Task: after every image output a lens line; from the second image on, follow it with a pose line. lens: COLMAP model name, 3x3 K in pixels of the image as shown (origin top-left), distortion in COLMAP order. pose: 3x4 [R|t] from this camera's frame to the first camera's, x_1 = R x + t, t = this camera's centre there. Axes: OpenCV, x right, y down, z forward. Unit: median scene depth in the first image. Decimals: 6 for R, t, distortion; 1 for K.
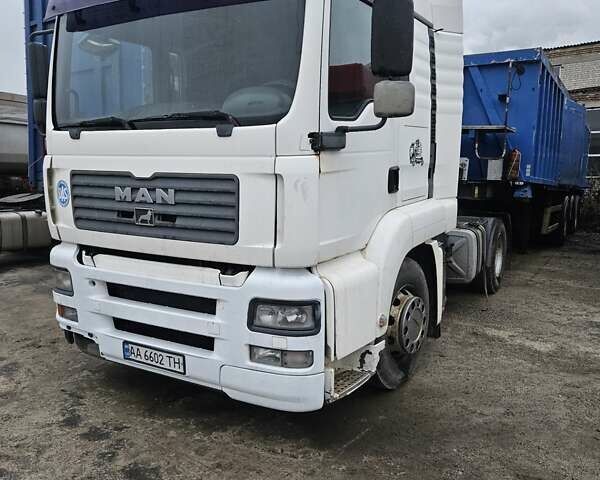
lens RADIAL K [[540.1, 0, 289.1], [0, 540.1, 240.1], [0, 0, 1]] dist [0.091515, -0.111735]
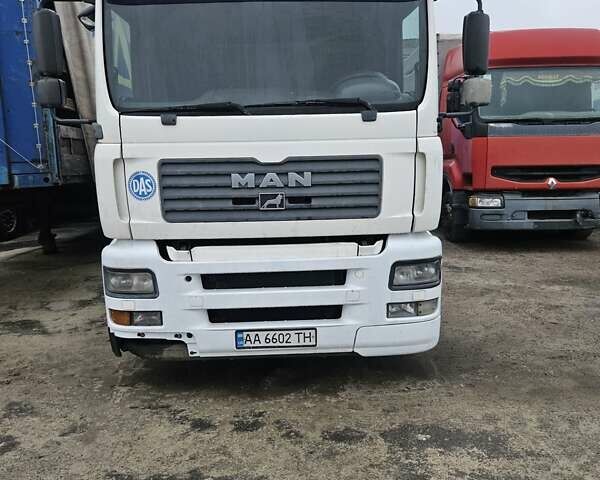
lens RADIAL K [[540.1, 0, 289.1], [0, 540.1, 240.1], [0, 0, 1]] dist [0.091515, -0.111735]
pose [[0.837058, -0.111924, 0.535544, -0.785293], [0.103526, 0.993570, 0.045835, -0.013641], [-0.537230, 0.017076, 0.843263, 0.129994]]
